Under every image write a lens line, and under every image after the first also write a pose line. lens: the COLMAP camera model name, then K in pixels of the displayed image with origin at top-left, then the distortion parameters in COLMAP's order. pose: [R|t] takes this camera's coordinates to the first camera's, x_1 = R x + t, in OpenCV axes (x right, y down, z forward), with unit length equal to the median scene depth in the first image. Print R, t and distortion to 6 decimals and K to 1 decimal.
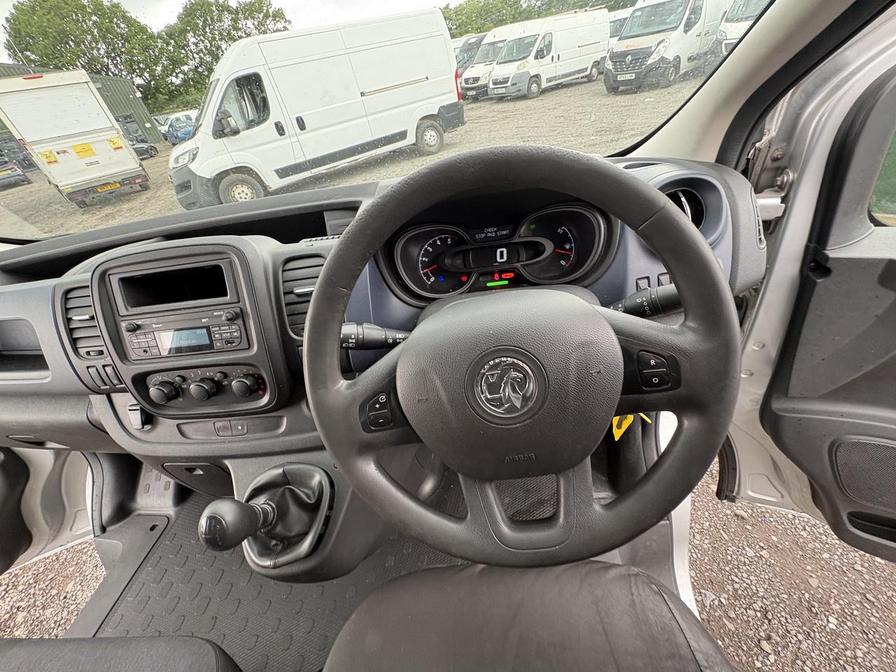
lens RADIAL K [[359.4, 0, 450.4], [0, 359.4, 337.5], [0, 0, 1]] dist [-0.000381, 0.000375]
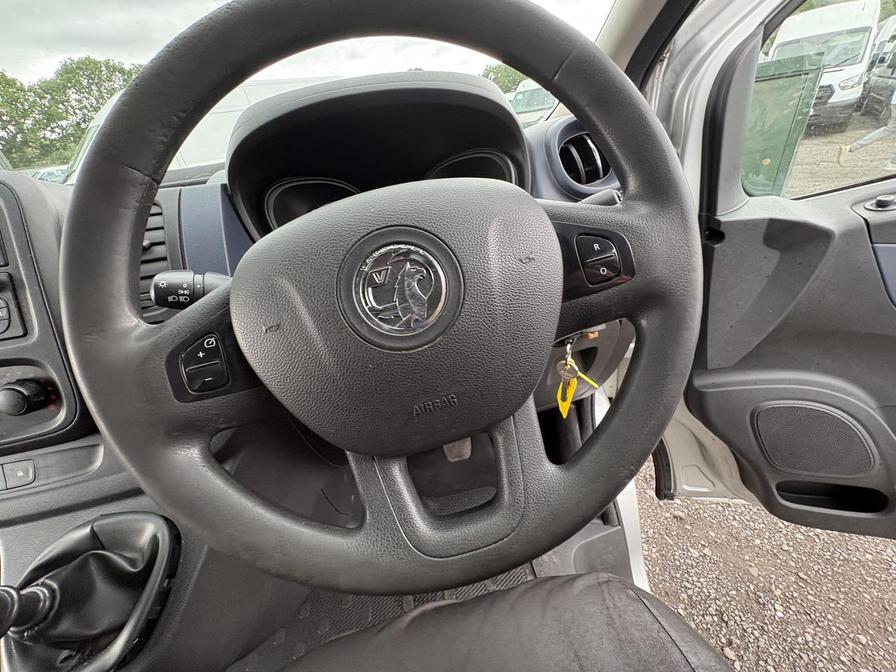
lens RADIAL K [[359.3, 0, 451.1], [0, 359.3, 336.4], [0, 0, 1]] dist [0.000360, 0.000424]
pose [[0.976612, -0.071281, 0.202849, 0.052447], [0.098984, 0.986578, -0.129871, 0.160808], [-0.190869, 0.146912, 0.970560, 0.182262]]
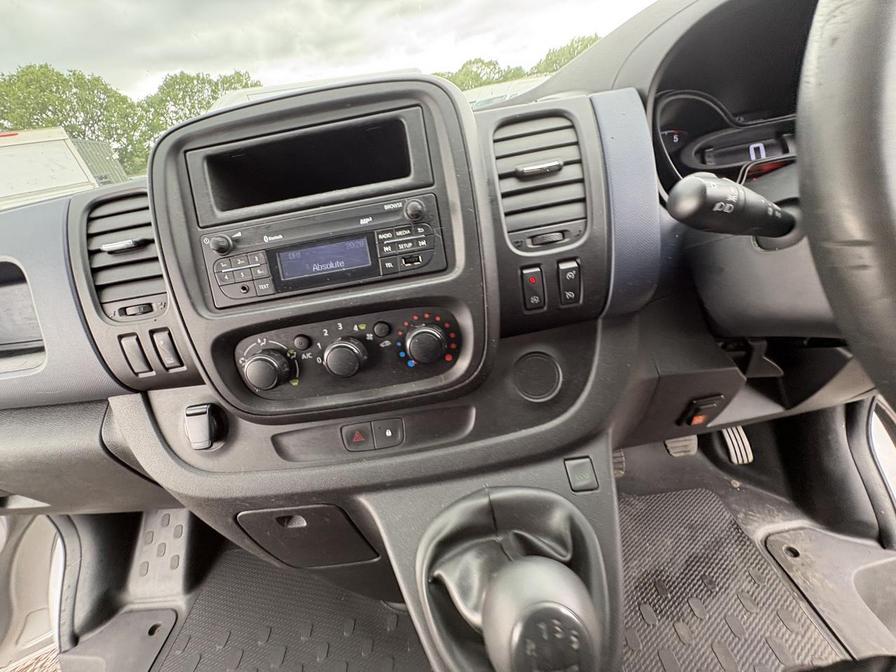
lens RADIAL K [[361.6, 0, 450.5], [0, 361.6, 334.5], [0, 0, 1]] dist [0.000439, -0.000073]
pose [[0.997049, -0.049611, 0.058586, -0.491227], [0.056805, 0.990107, -0.128304, 0.166837], [-0.051641, 0.131253, 0.990003, 0.385661]]
